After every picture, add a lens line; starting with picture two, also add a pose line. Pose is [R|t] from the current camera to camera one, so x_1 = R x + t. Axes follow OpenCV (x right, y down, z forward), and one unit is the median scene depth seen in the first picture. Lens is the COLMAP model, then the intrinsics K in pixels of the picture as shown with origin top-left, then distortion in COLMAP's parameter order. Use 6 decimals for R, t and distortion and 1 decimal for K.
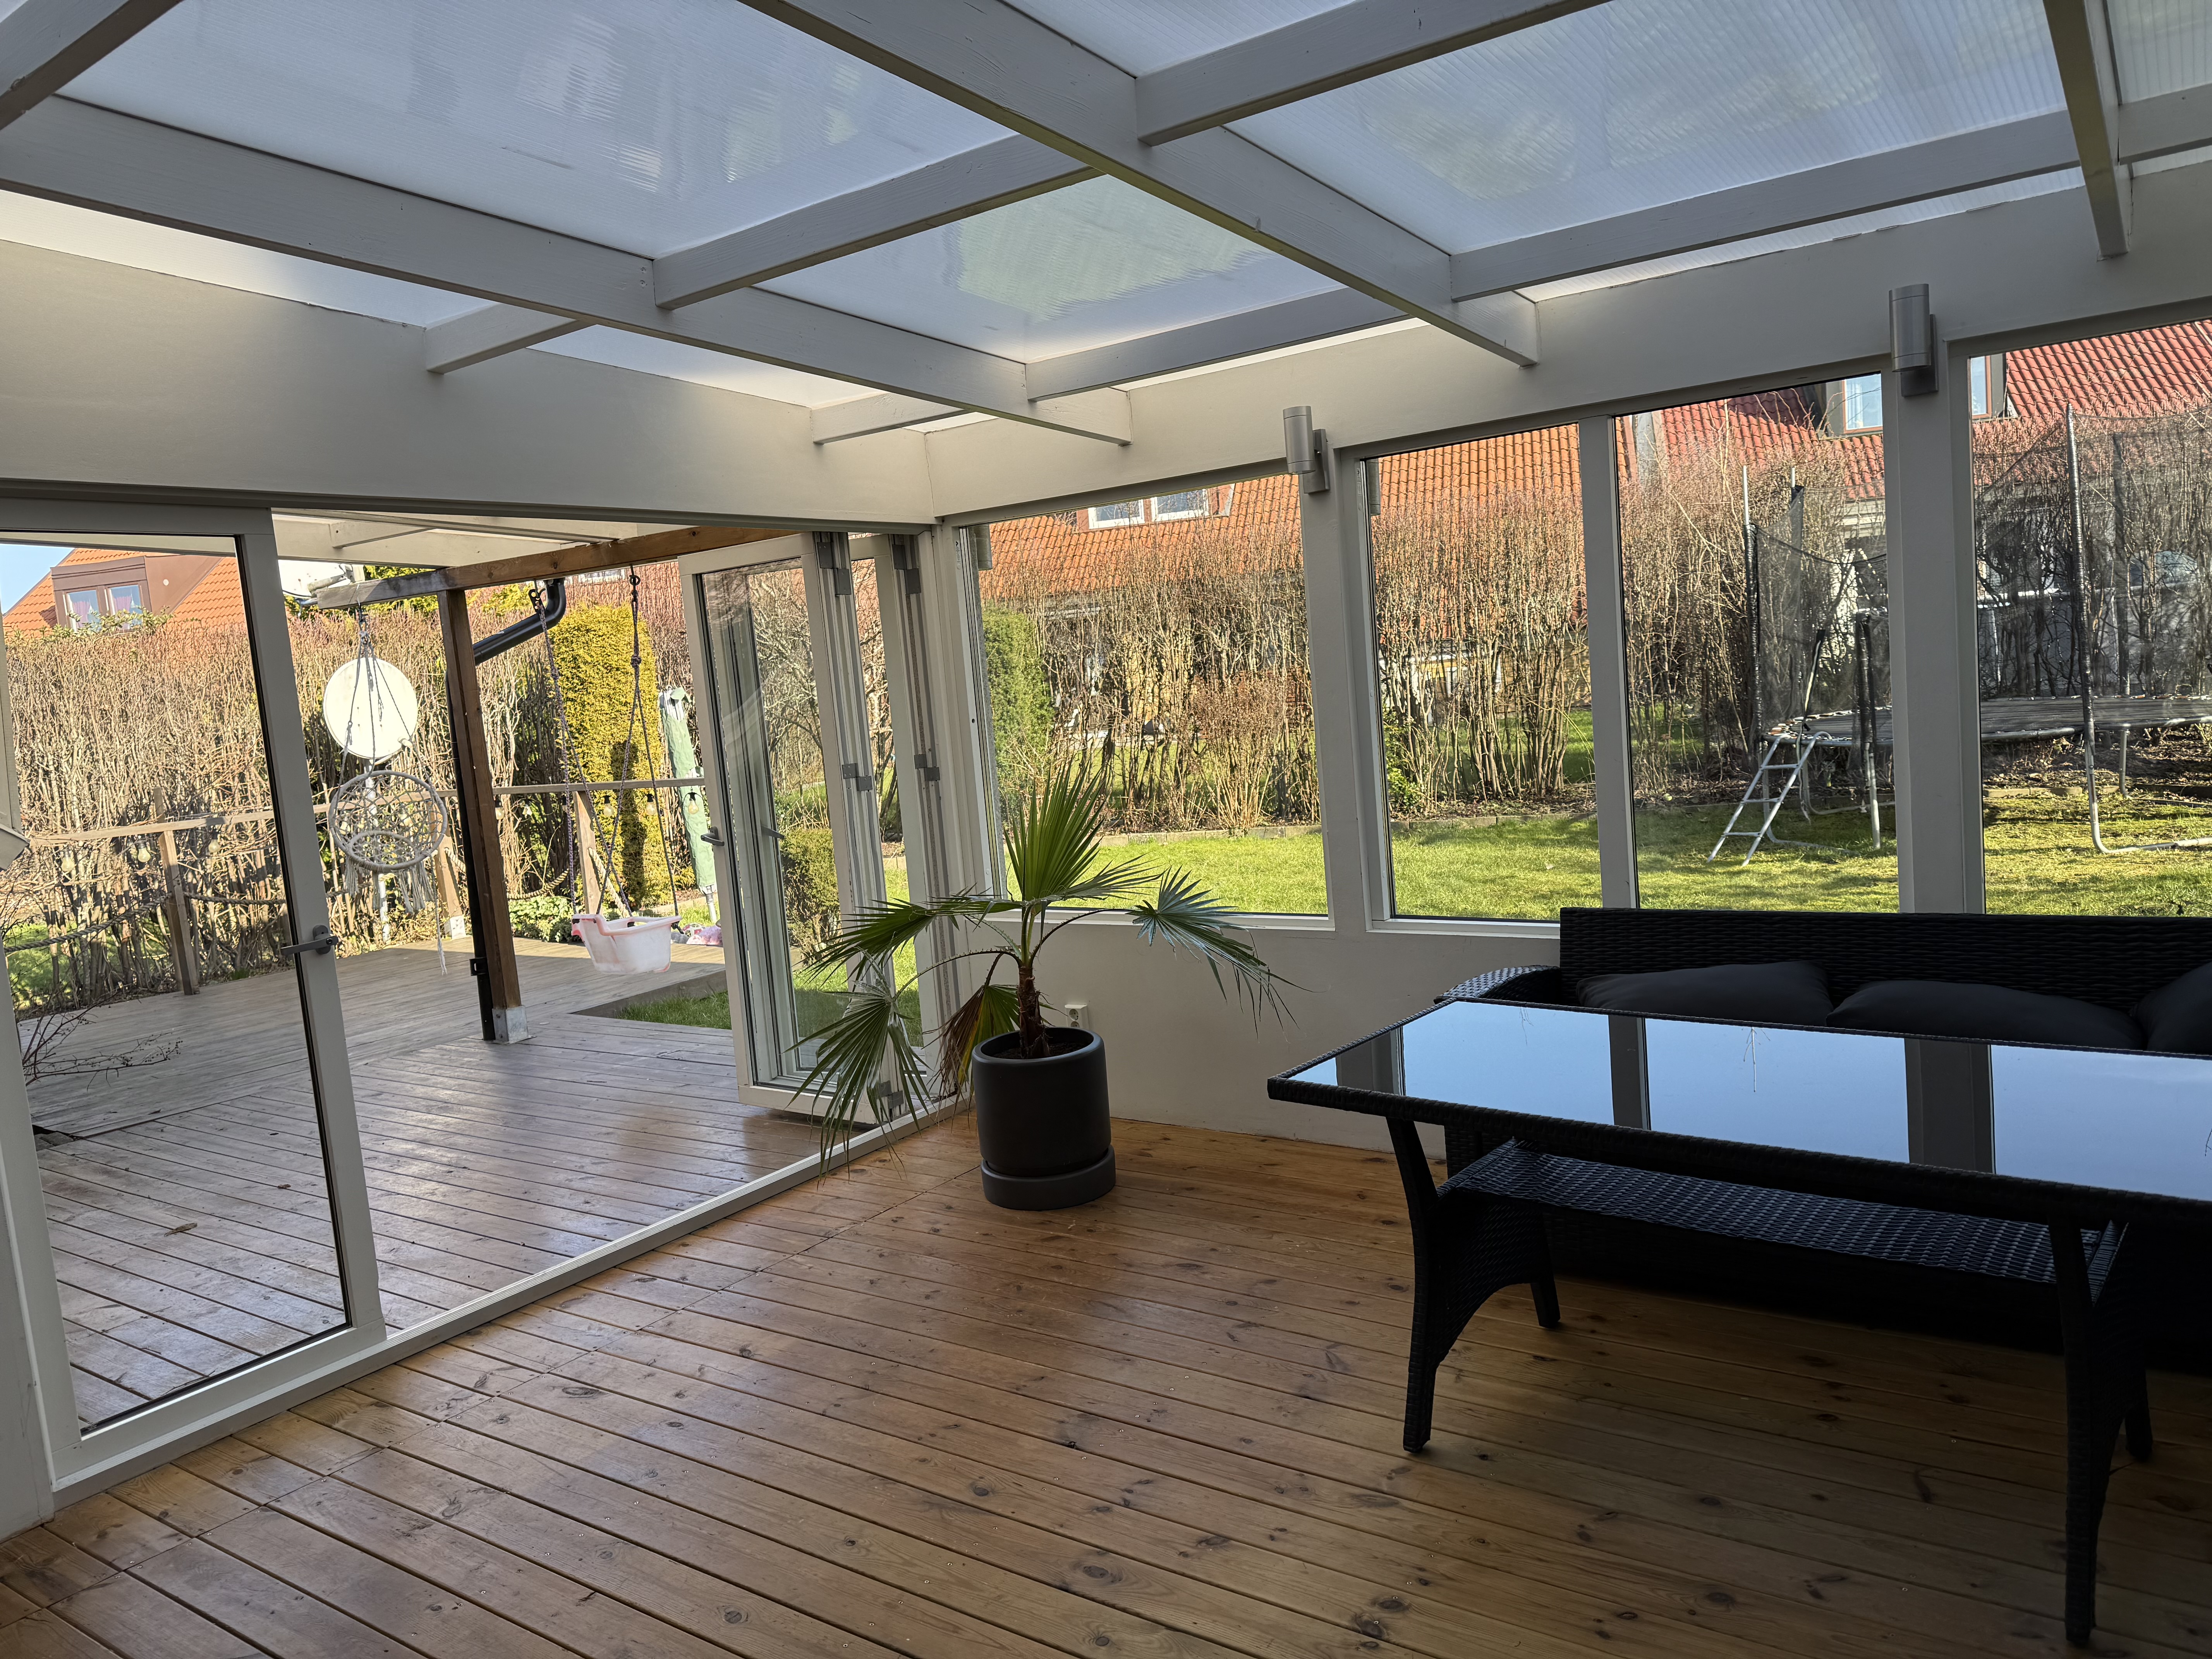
lens RADIAL K [[1525.5, 0, 1106.0], [0, 1525.5, 829.5], [0, 0, 1]] dist [0.004185, 0.001109]
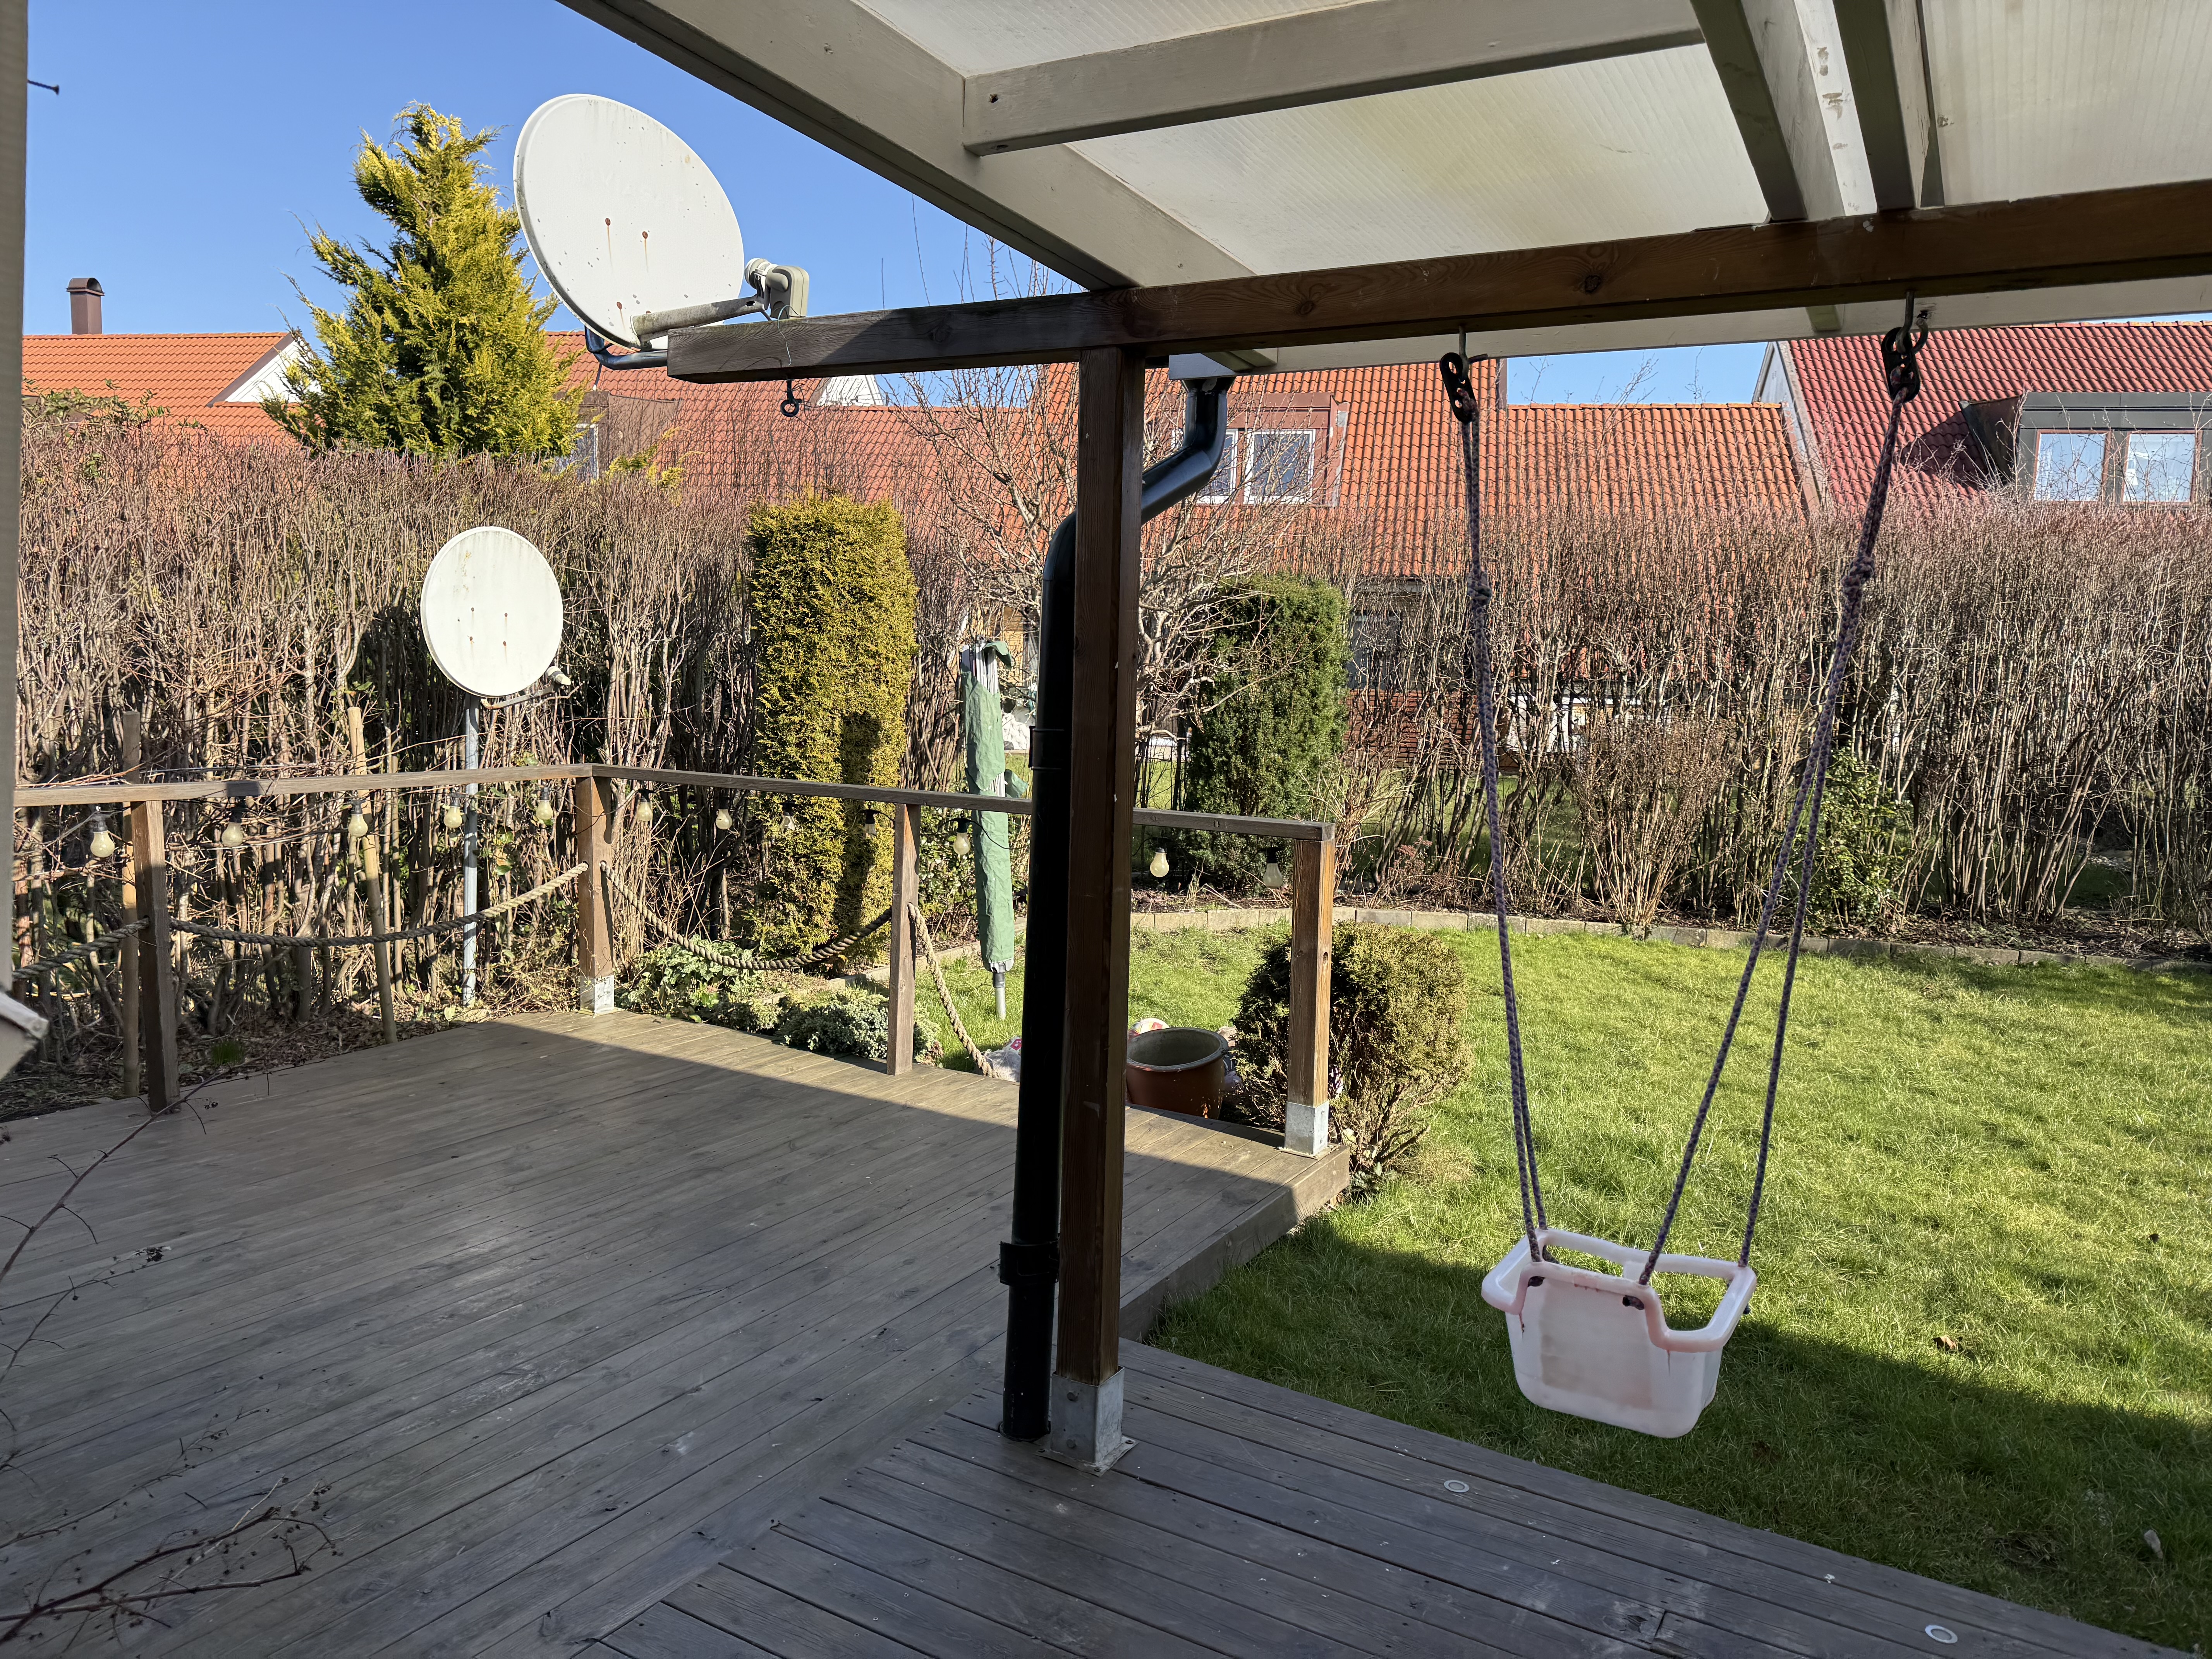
lens RADIAL K [[1595.9, 0, 1106.0], [0, 1595.9, 829.5], [0, 0, 1]] dist [0.086471, 0.001885]
pose [[0.992489, 0.107611, 0.058181, -0.273731], [-0.107486, 0.994193, -0.005274, -0.018229], [-0.058411, -0.001019, 0.998292, 0.358739]]
